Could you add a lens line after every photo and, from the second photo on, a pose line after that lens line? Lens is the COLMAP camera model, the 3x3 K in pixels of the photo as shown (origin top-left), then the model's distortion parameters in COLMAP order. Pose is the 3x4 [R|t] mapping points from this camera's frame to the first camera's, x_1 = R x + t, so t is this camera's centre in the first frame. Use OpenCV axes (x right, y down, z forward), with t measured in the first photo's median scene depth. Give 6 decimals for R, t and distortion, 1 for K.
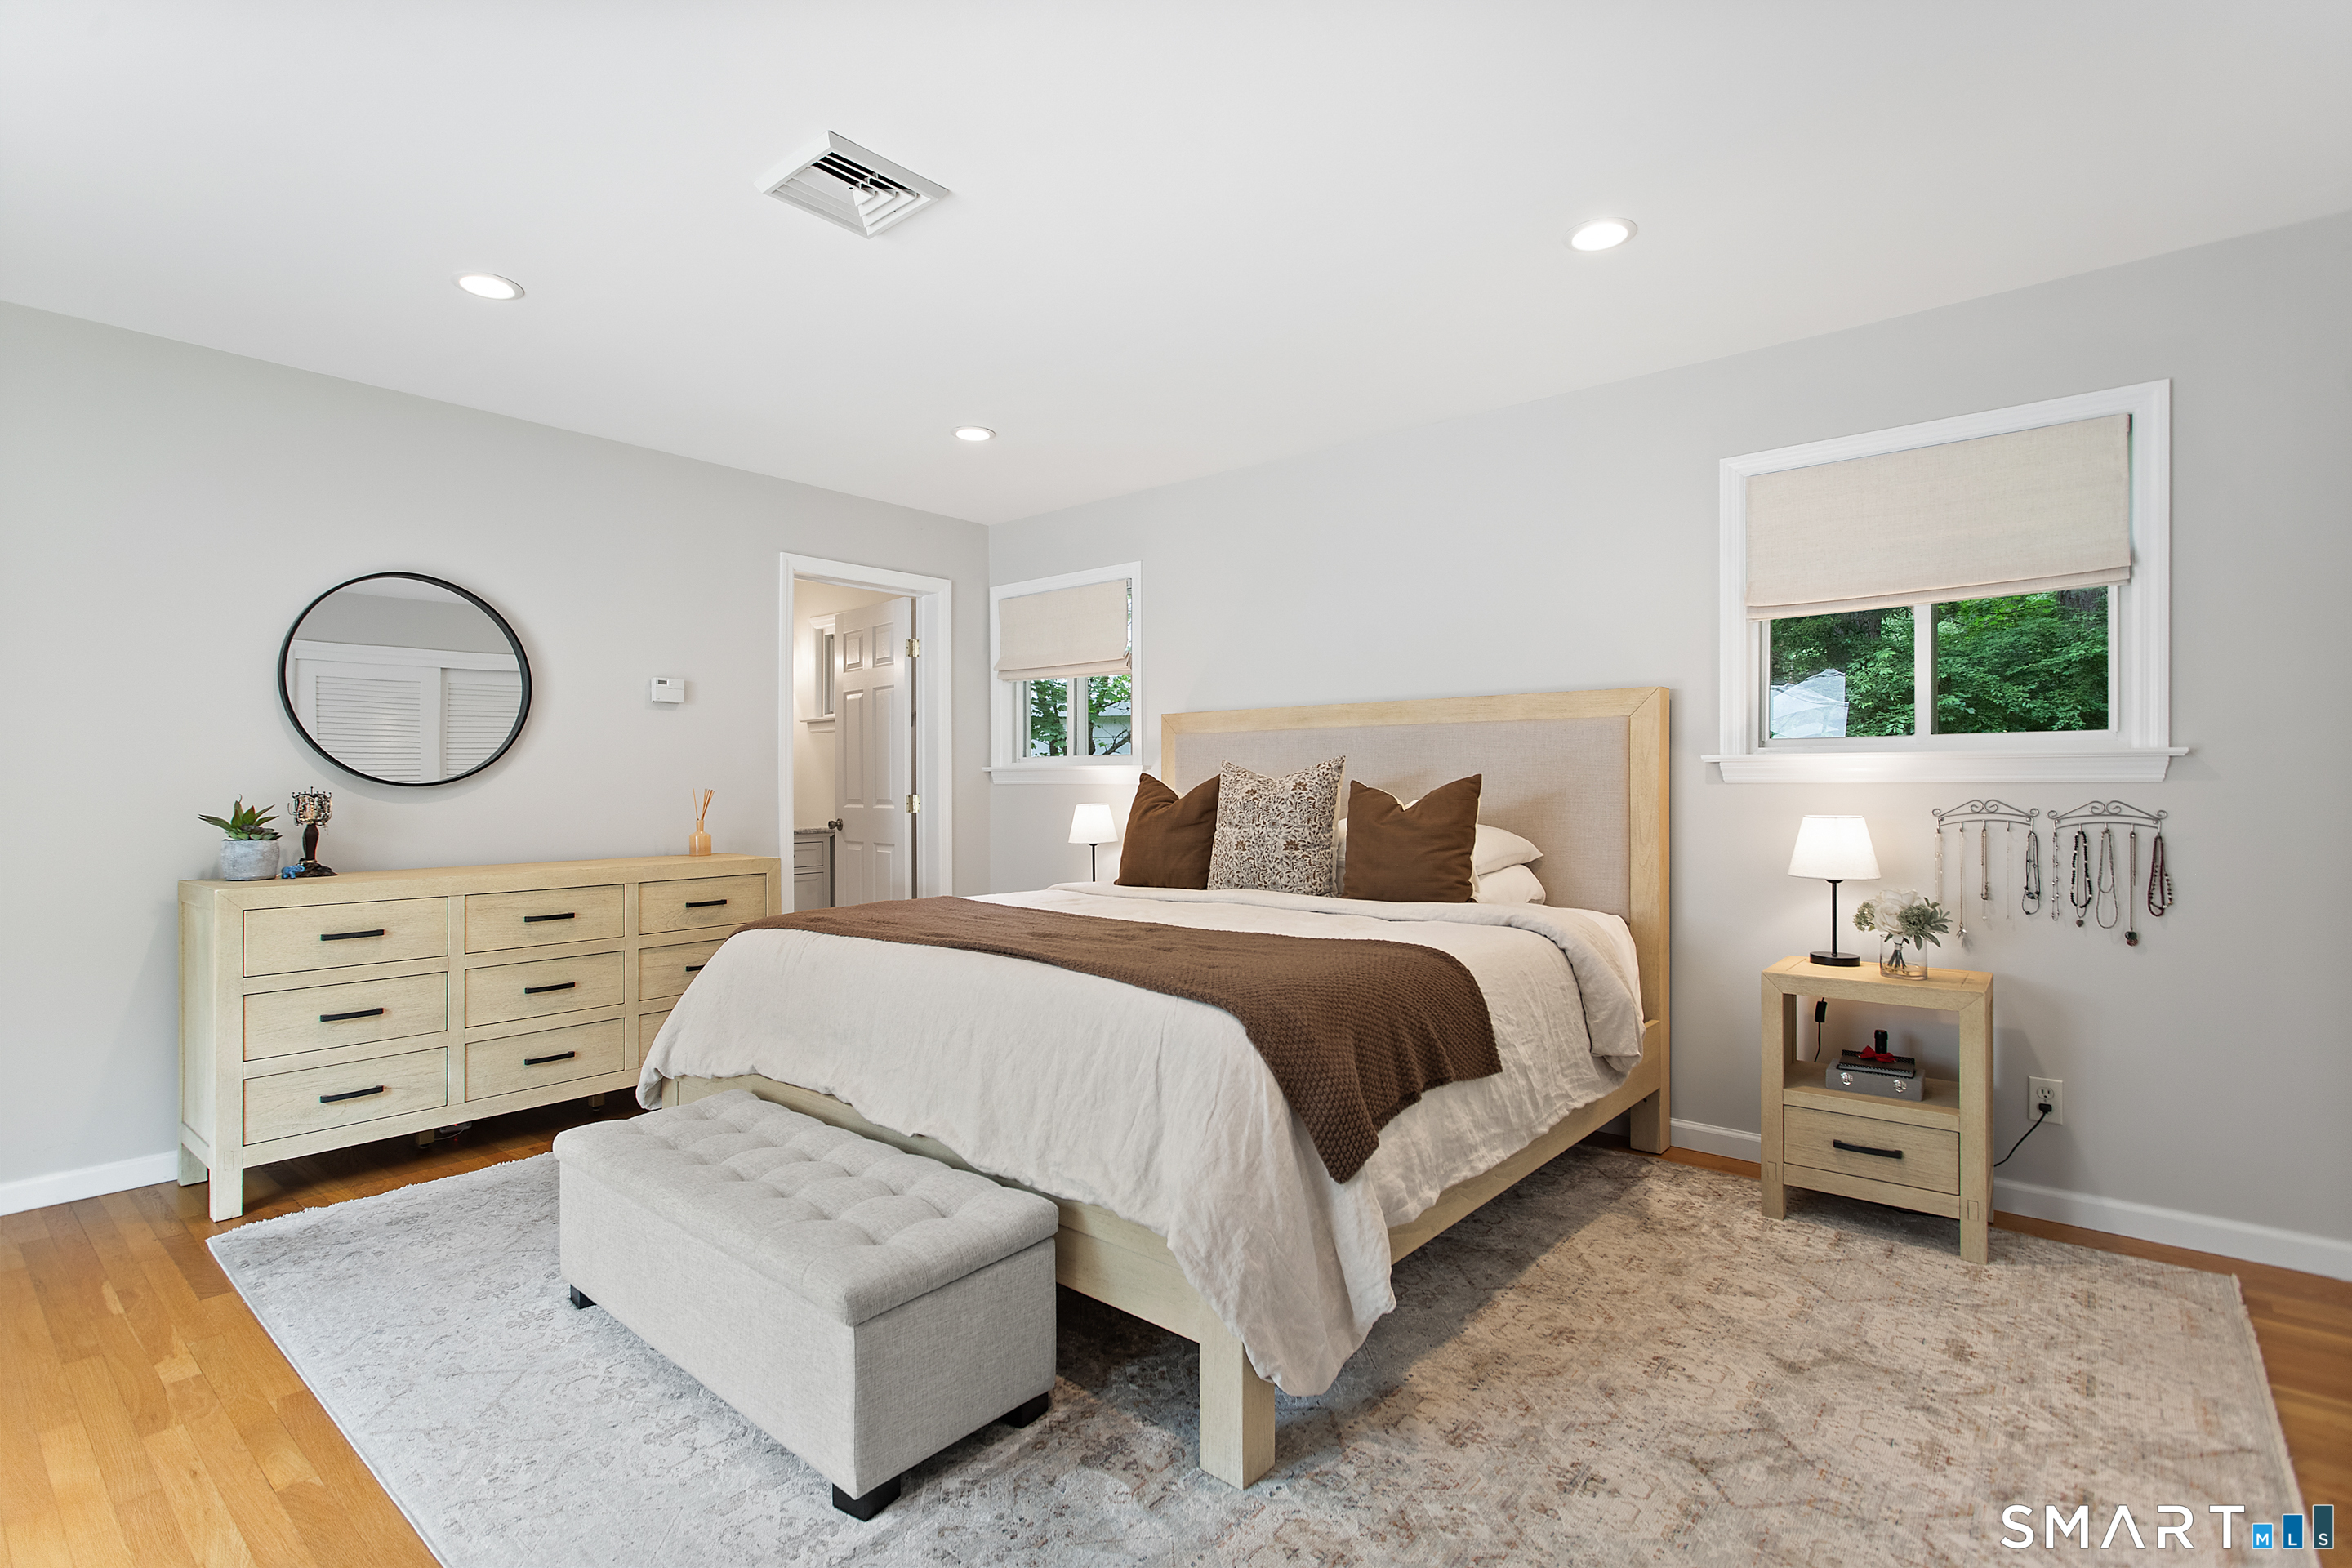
lens RADIAL K [[1119.2, 0, 1169.9], [0, 1119.2, 782.8], [0, 0, 1]] dist [-0.000910, 0.000129]
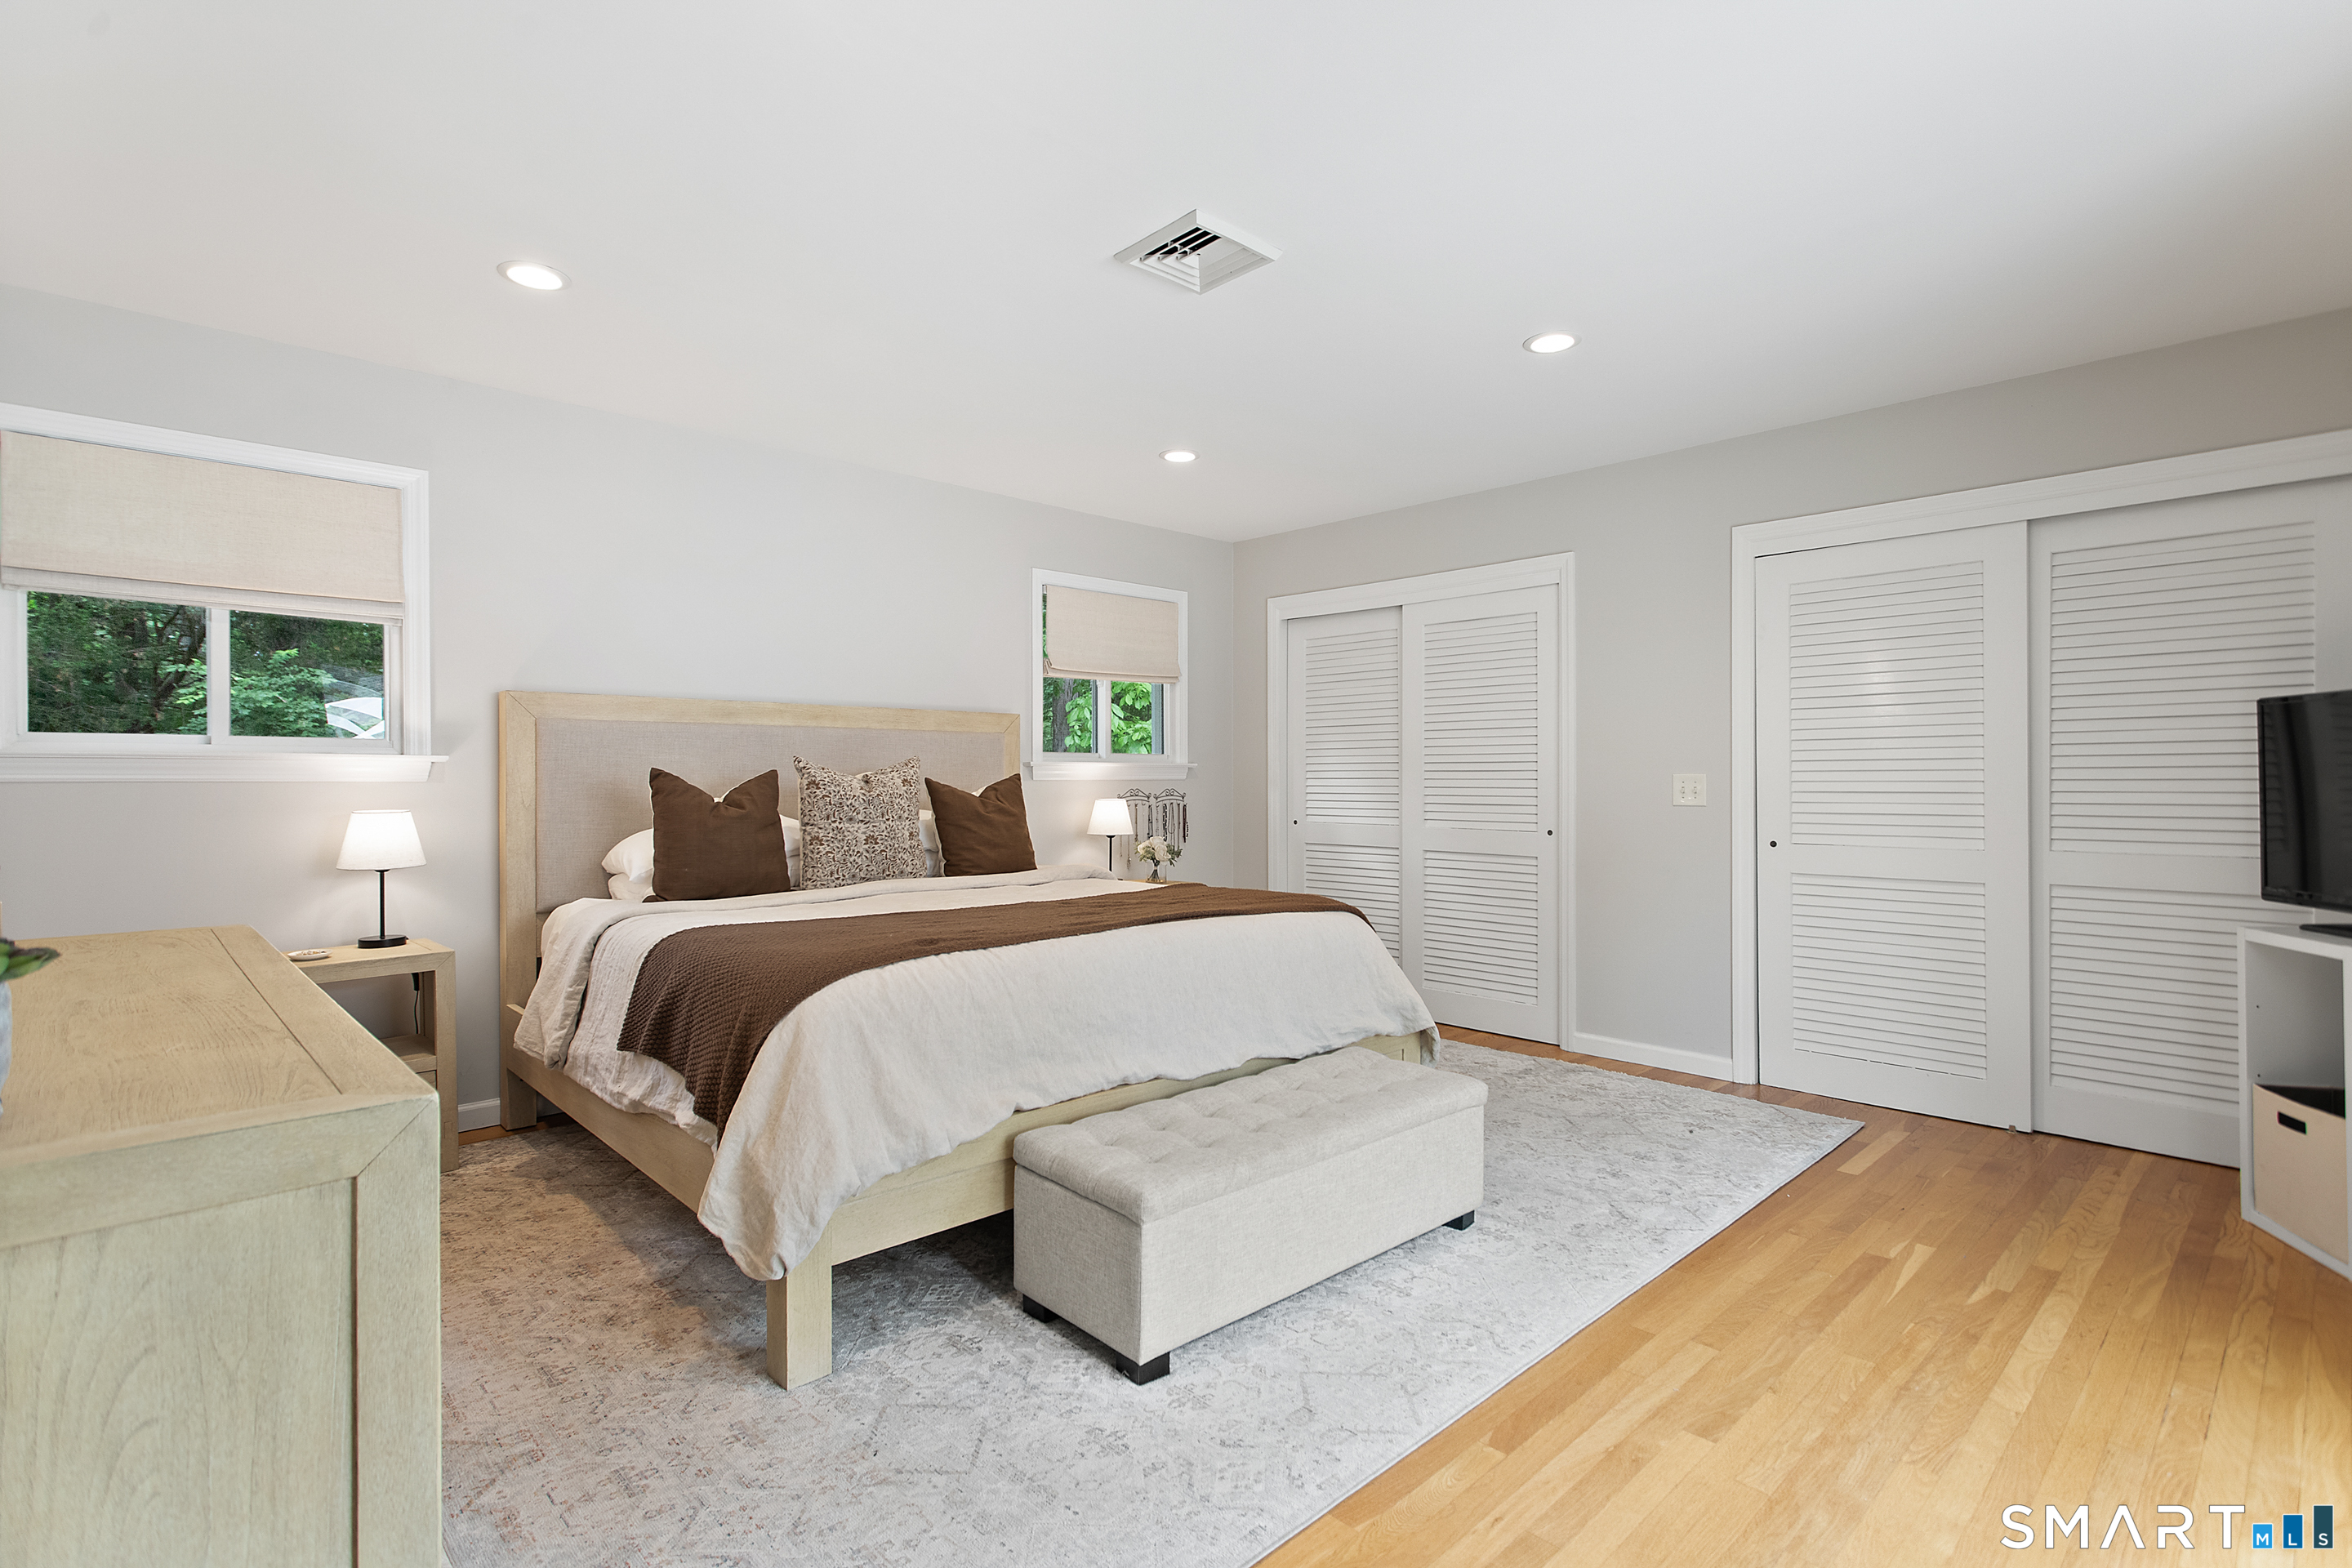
lens RADIAL K [[1119.2, 0, 1171.9], [0, 1119.2, 782.0], [0, 0, 1]] dist [-0.000910, 0.000129]
pose [[0.110177, -0.004759, 0.993901, -0.969481], [-0.005879, 0.999968, 0.005440, -0.006009], [-0.993895, -0.006443, 0.110146, 0.615661]]
